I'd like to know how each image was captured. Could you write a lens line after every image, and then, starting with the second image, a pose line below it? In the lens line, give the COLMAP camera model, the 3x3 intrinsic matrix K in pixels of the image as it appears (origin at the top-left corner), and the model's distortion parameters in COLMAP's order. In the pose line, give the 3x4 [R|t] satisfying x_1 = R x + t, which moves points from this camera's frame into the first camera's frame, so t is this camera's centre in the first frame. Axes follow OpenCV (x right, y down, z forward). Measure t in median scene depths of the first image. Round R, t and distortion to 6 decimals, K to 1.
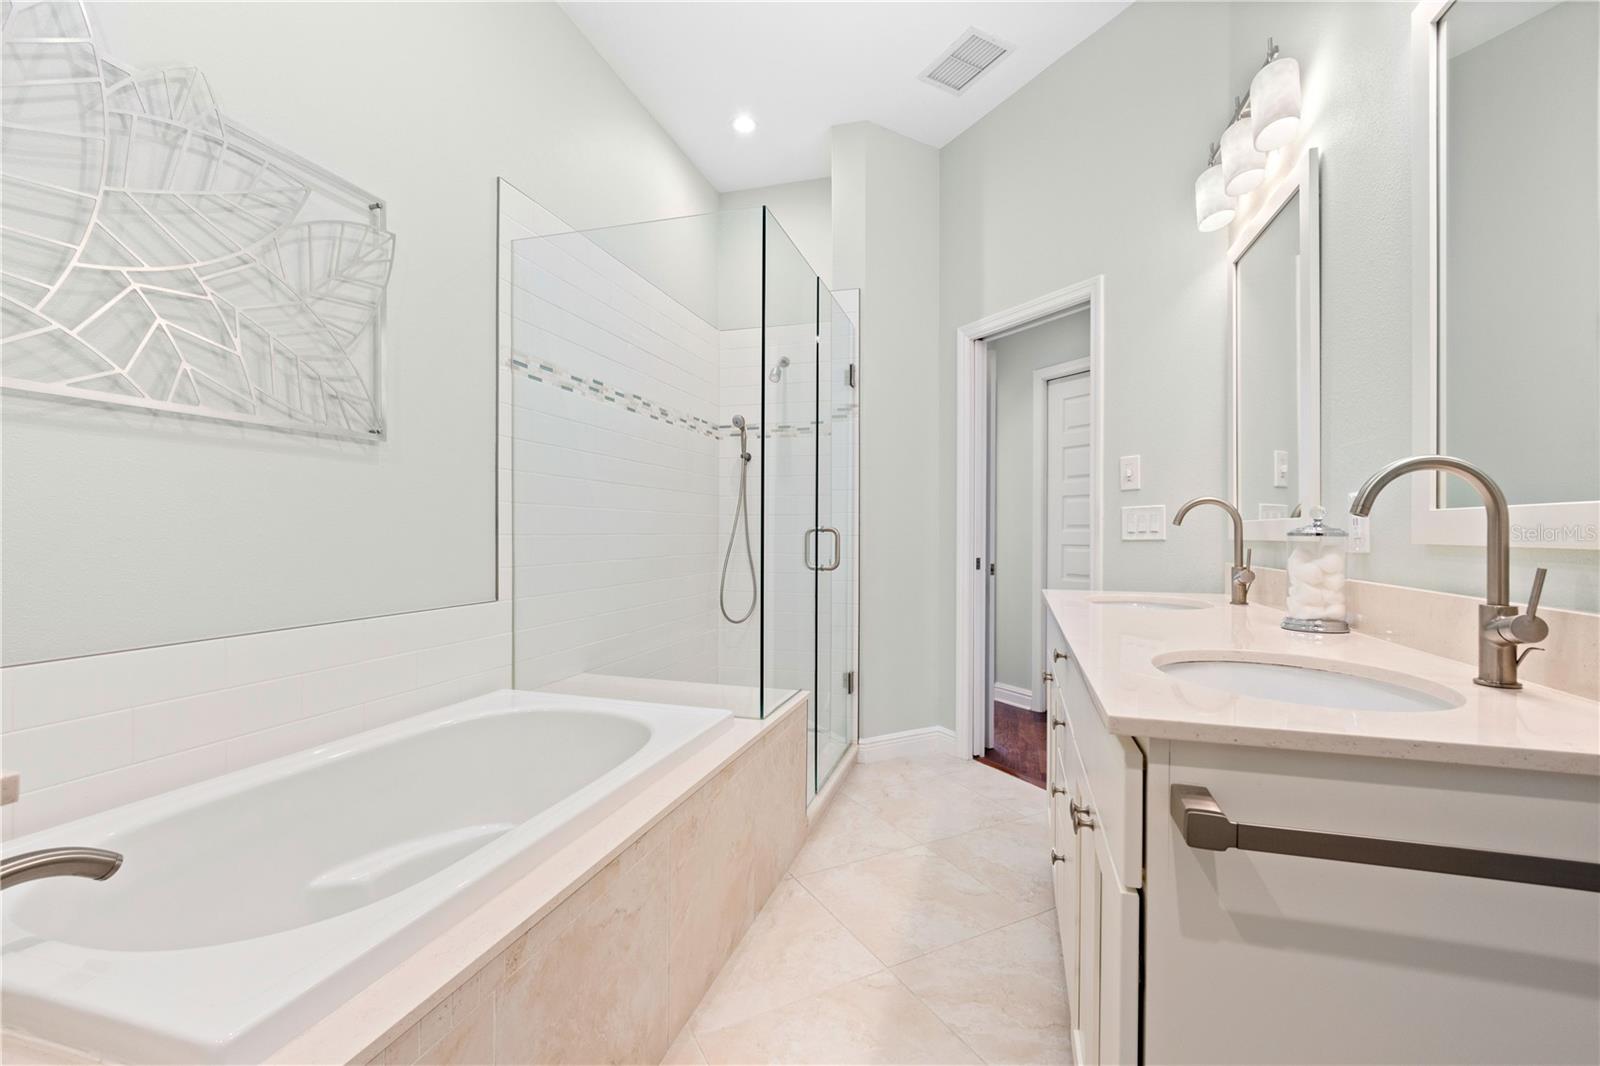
lens RADIAL K [[680.2, 0, 806.2], [0, 680.2, 530.1], [0, 0, 1]] dist [0.003262, -0.000051]
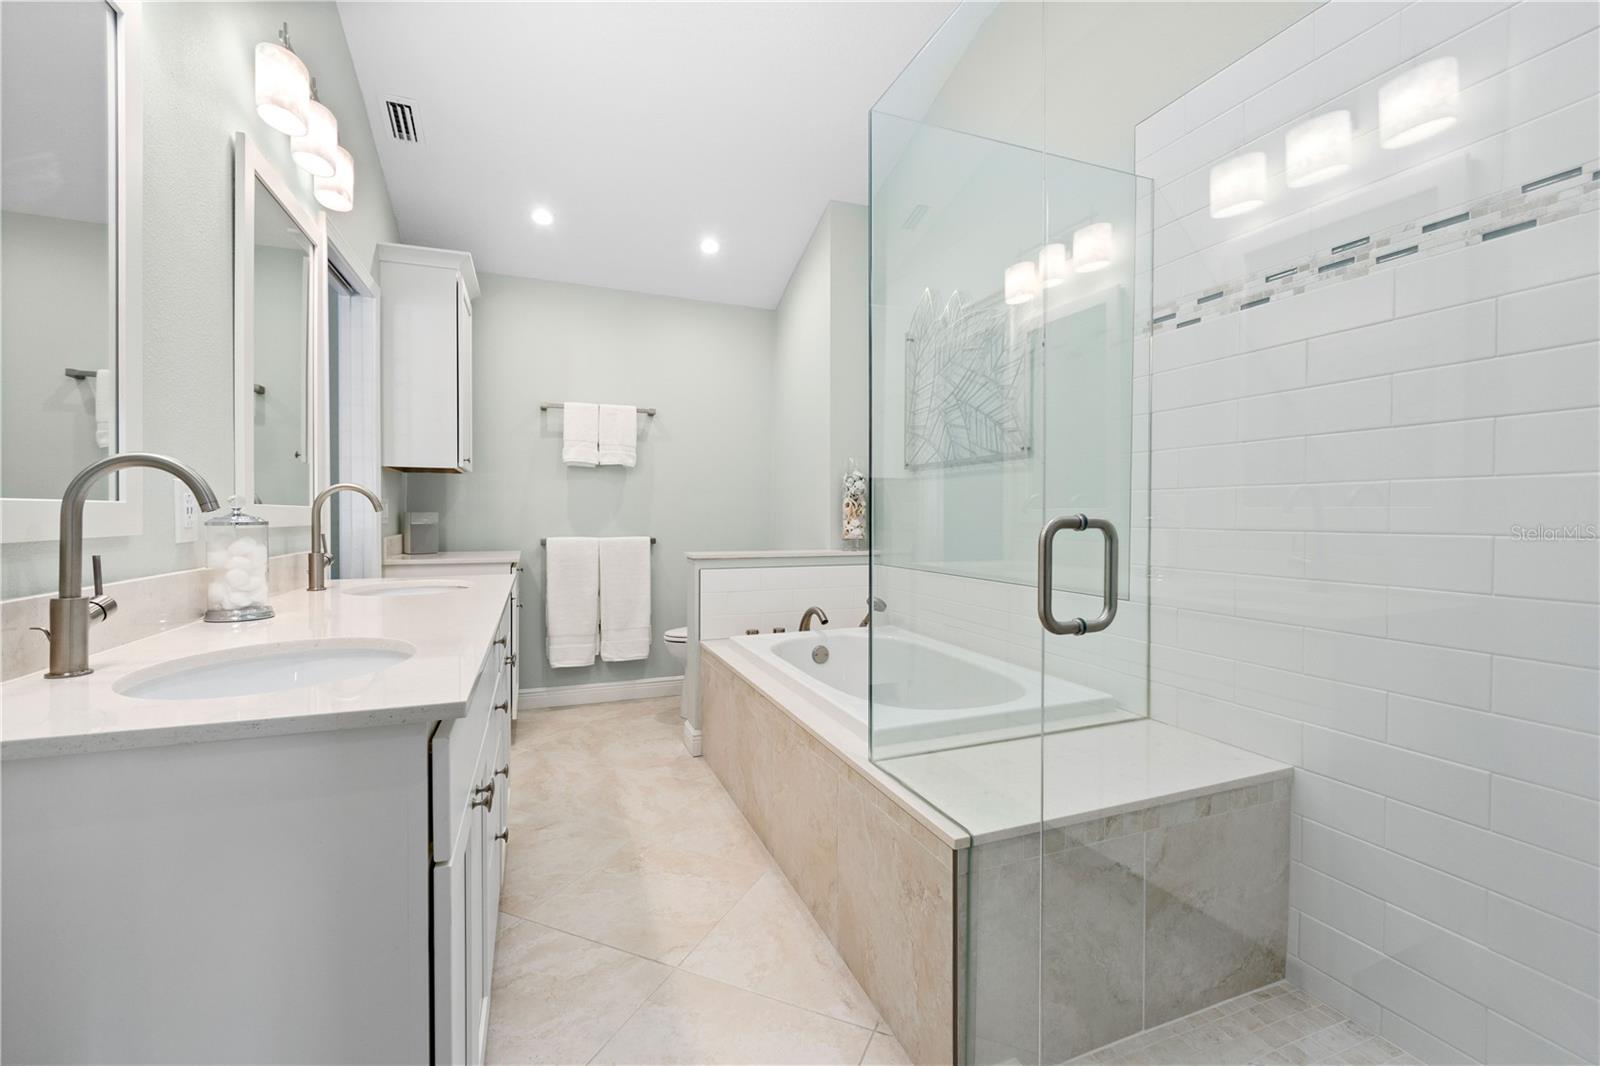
lens RADIAL K [[680.2, 0, 806.3], [0, 680.2, 524.2], [0, 0, 1]] dist [0.003262, -0.000051]
pose [[-0.785031, 0.006136, -0.619426, 0.478723], [-0.001441, 0.999930, 0.011732, -0.007538], [0.619455, 0.010102, -0.784967, 1.559597]]
